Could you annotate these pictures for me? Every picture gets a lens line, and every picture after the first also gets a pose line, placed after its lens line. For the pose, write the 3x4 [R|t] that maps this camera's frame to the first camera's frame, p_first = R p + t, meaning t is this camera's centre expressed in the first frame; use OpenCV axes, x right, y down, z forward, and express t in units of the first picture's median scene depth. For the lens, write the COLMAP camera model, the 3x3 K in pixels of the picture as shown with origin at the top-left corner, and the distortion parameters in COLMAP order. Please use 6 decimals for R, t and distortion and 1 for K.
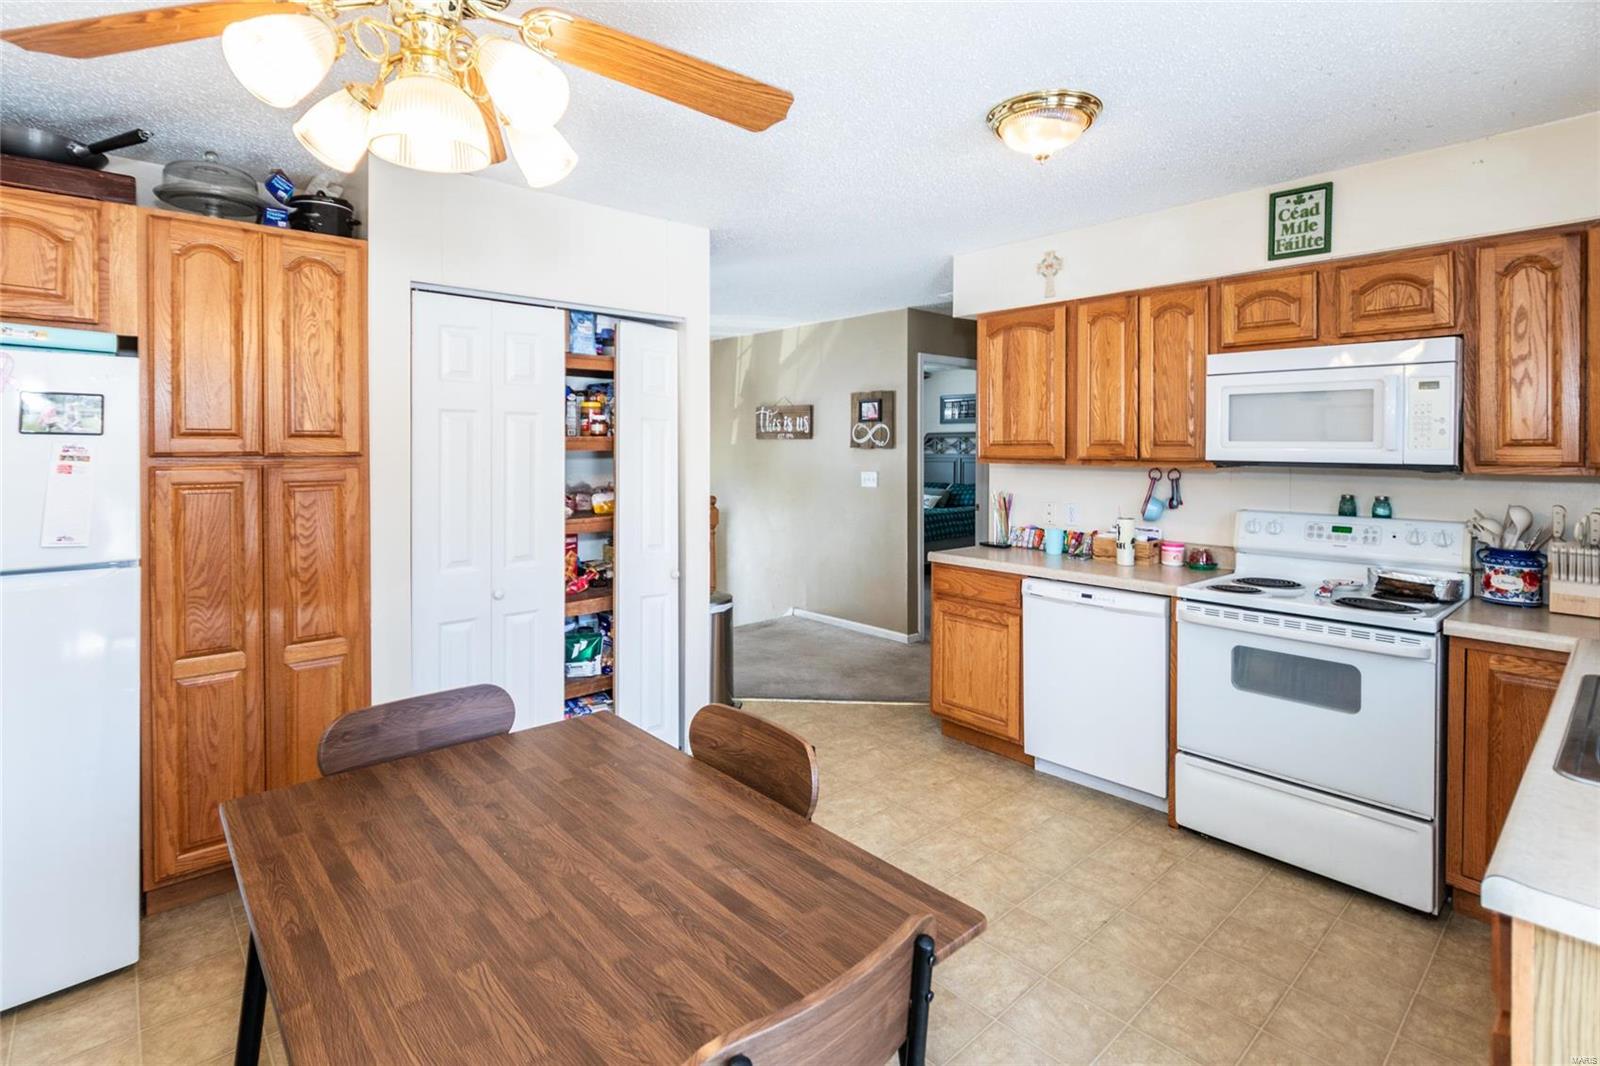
lens RADIAL K [[783.7, 0, 797.8], [0, 783.7, 467.5], [0, 0, 1]] dist [-0.002706, -0.000731]
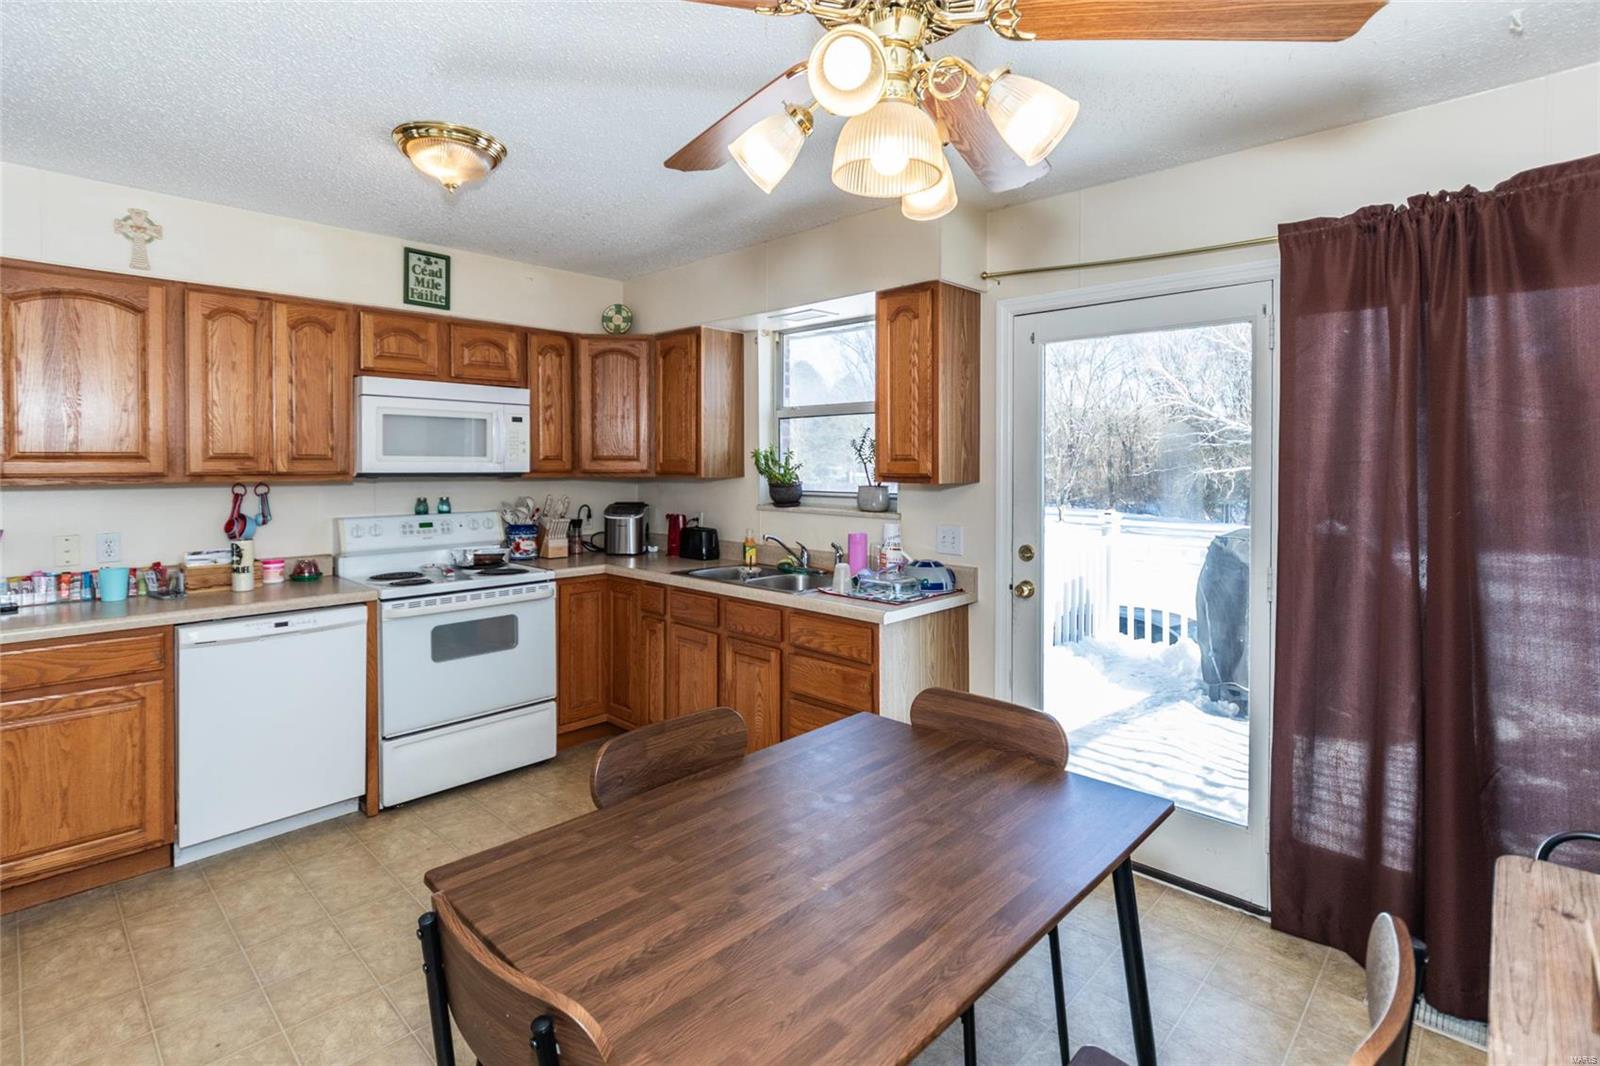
lens RADIAL K [[776.1, 0, 797.1], [0, 776.1, 489.7], [0, 0, 1]] dist [0.000418, -0.000342]
pose [[-0.088321, -0.042019, 0.995205, -0.620320], [0.024173, 0.998725, 0.044312, -0.019863], [-0.995799, 0.027970, -0.087193, 0.510728]]
